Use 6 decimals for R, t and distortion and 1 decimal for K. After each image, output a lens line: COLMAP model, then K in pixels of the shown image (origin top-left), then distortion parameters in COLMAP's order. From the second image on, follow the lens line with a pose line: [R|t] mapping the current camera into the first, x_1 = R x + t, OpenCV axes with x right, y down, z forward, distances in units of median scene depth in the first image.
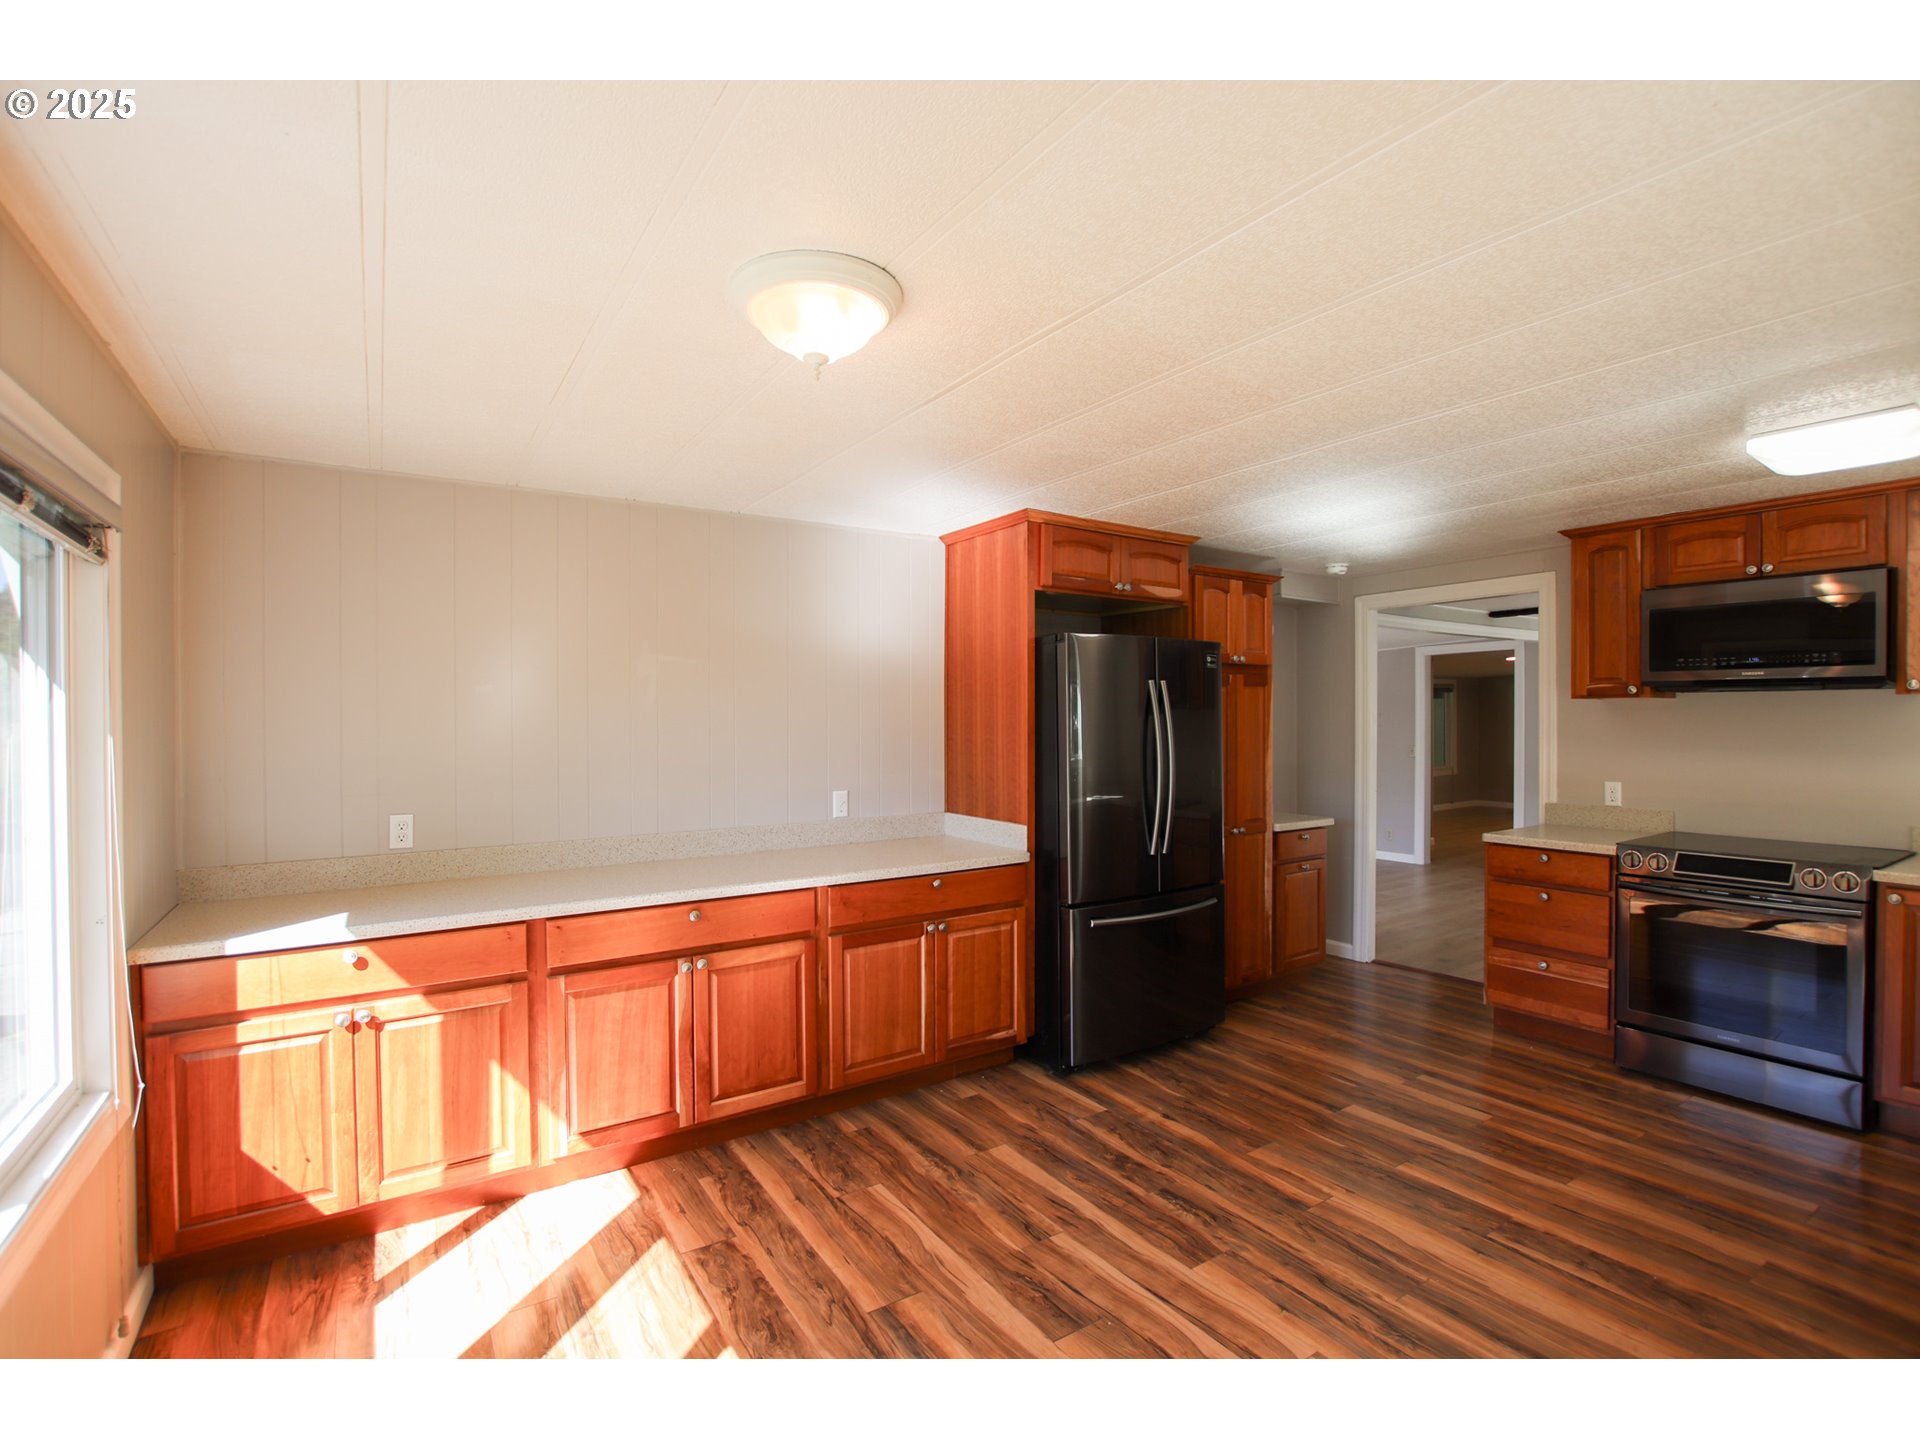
lens RADIAL K [[894.9, 0, 954.9], [0, 894.9, 724.4], [0, 0, 1]] dist [-0.020533, 0.001889]
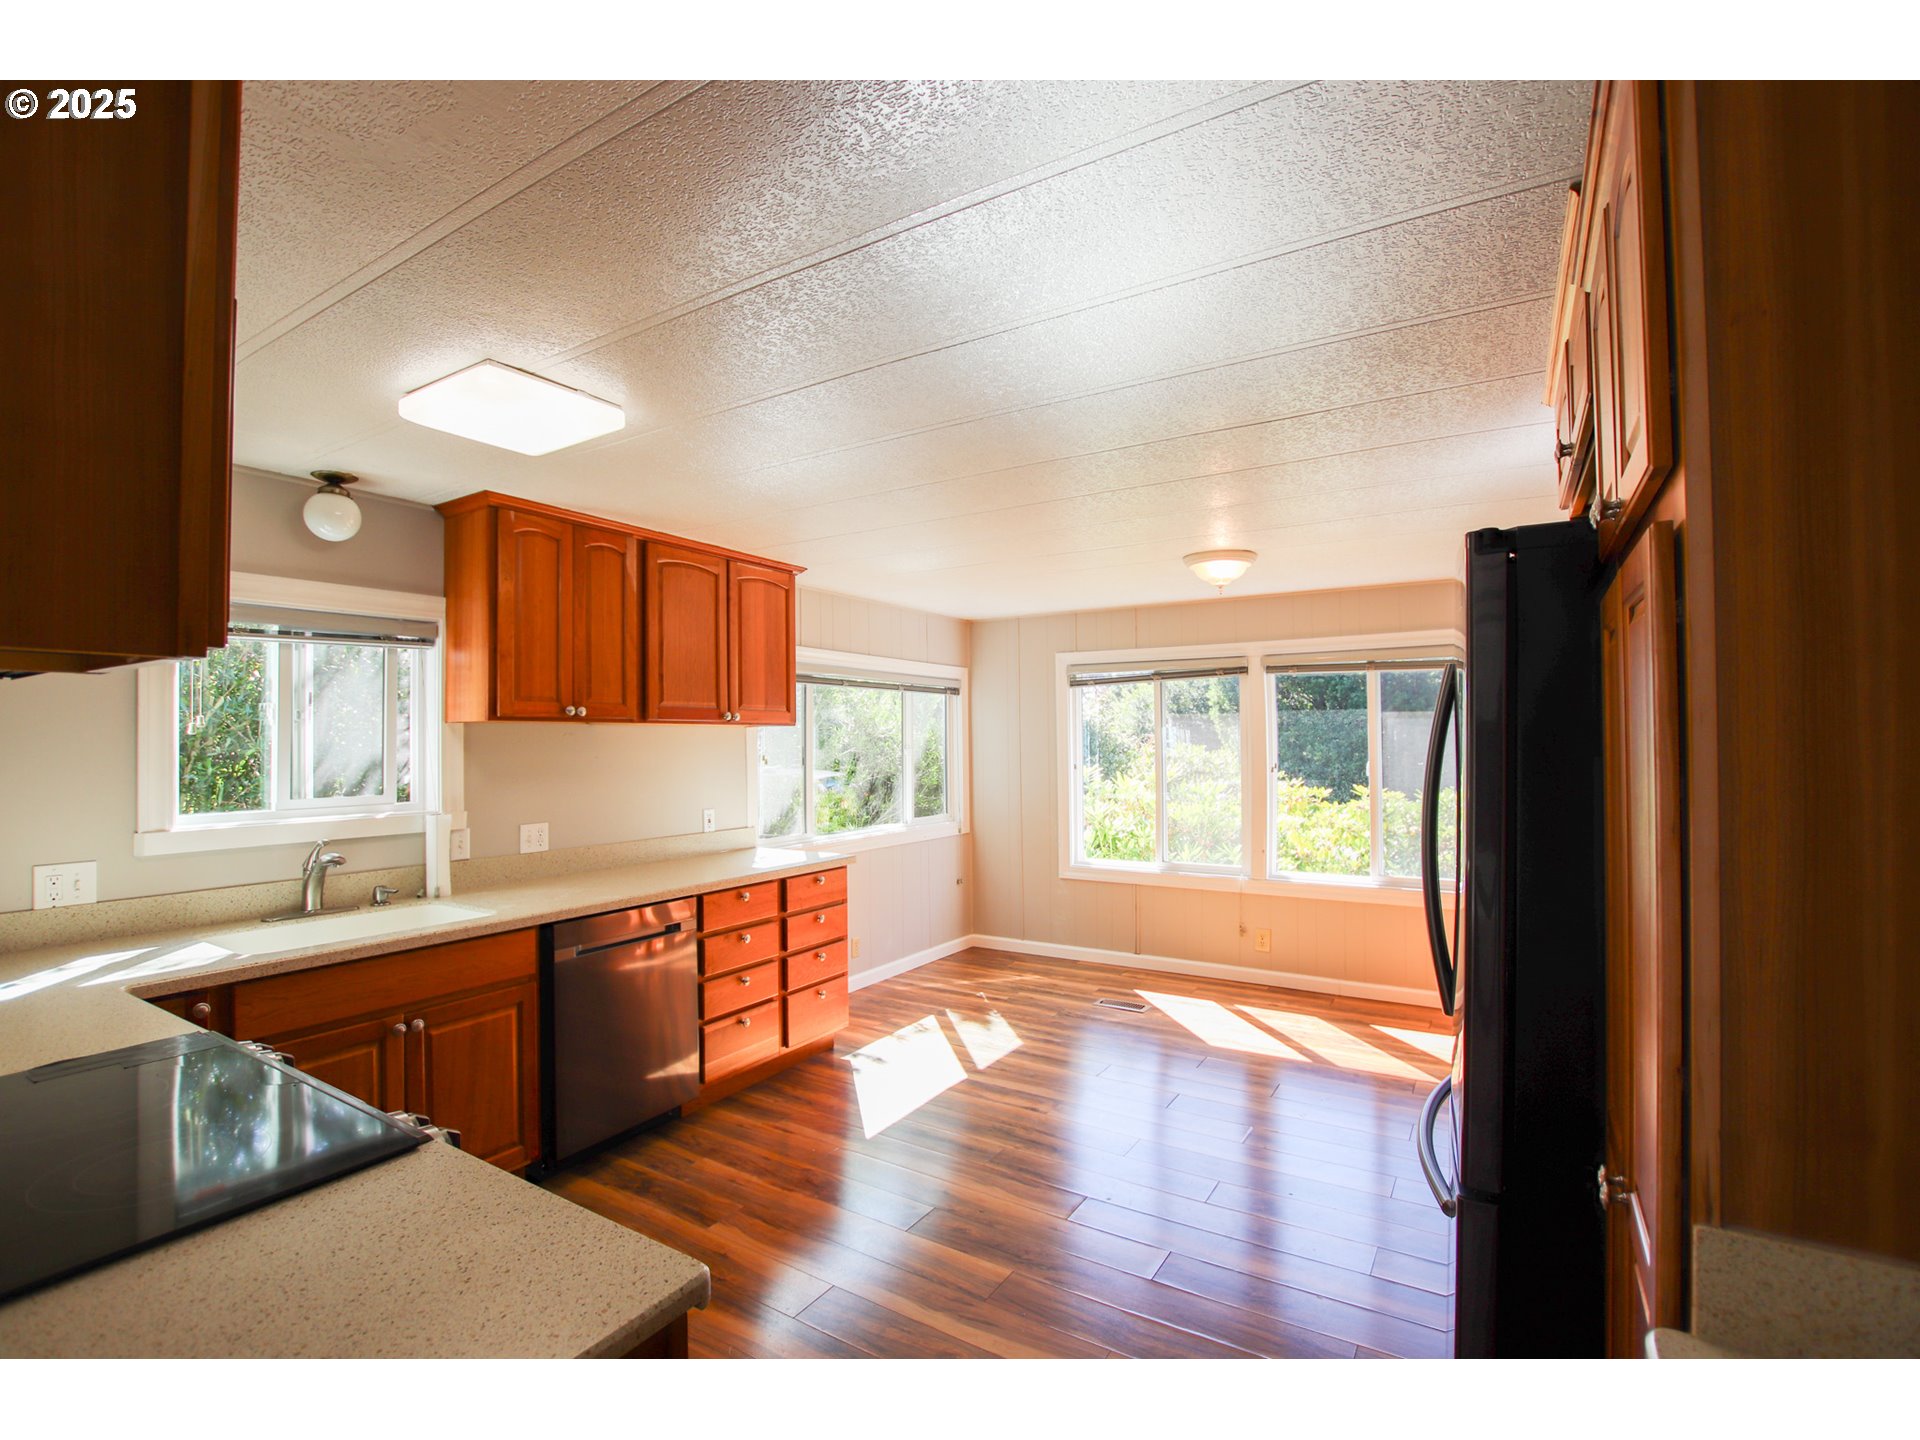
lens RADIAL K [[894.9, 0, 954.9], [0, 894.9, 724.4], [0, 0, 1]] dist [-0.020533, 0.001889]
pose [[-0.910354, 0.003546, -0.413814, 0.799520], [0.005229, 0.999982, -0.002934, -0.018050], [0.413797, -0.004835, -0.910357, 1.562189]]
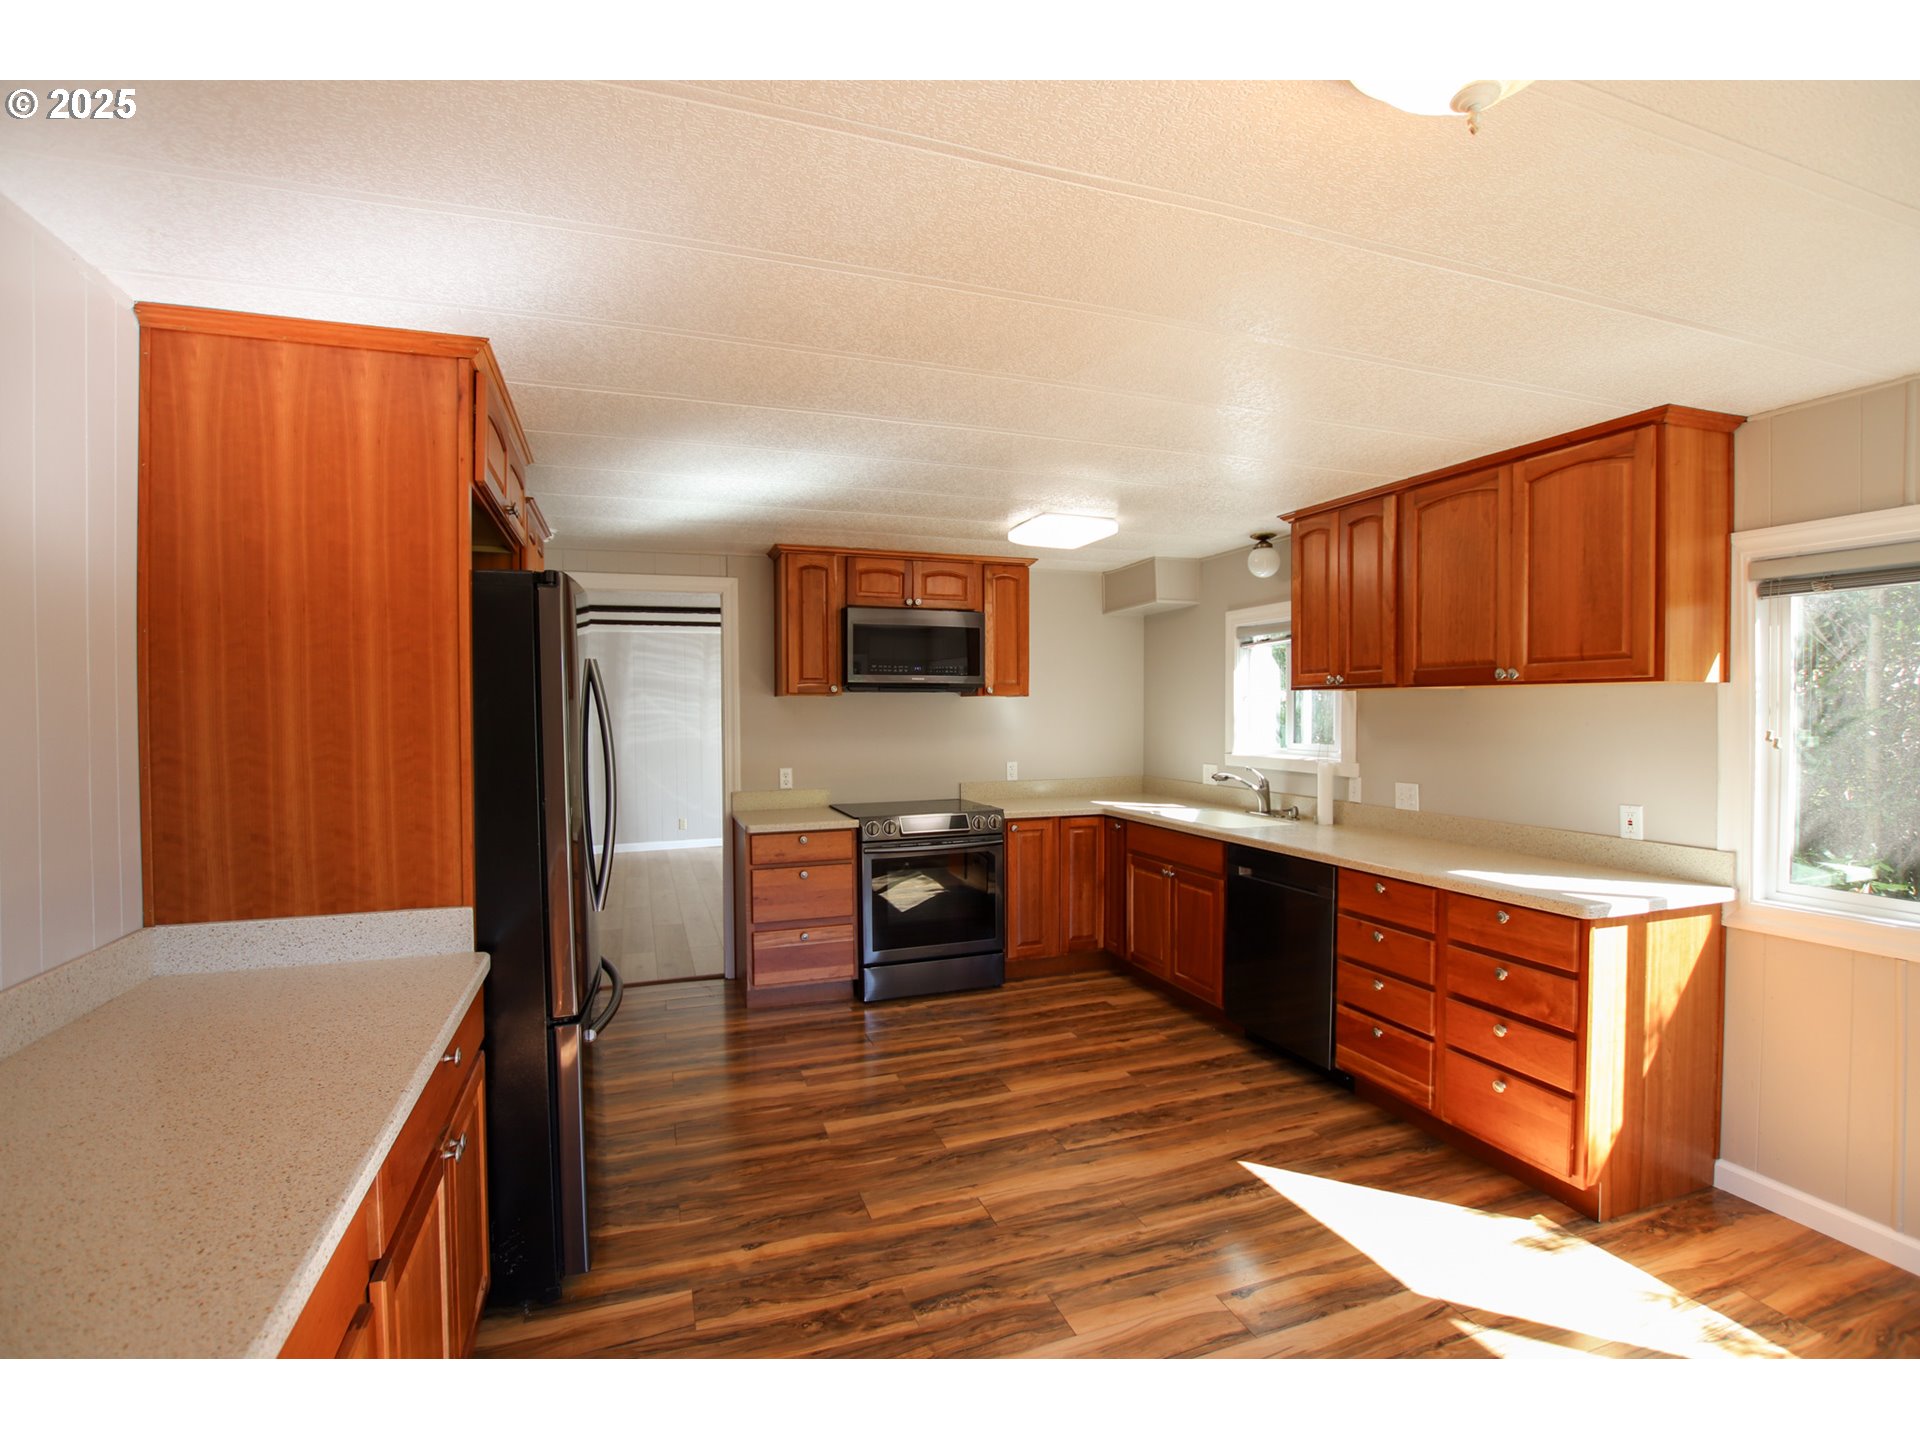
lens RADIAL K [[894.9, 0, 954.9], [0, 894.9, 724.4], [0, 0, 1]] dist [-0.020533, 0.001889]
pose [[0.235170, -0.013552, 0.971860, -0.443545], [0.016245, 0.999818, 0.010010, -0.000768], [-0.971818, 0.013434, 0.235348, 0.660898]]
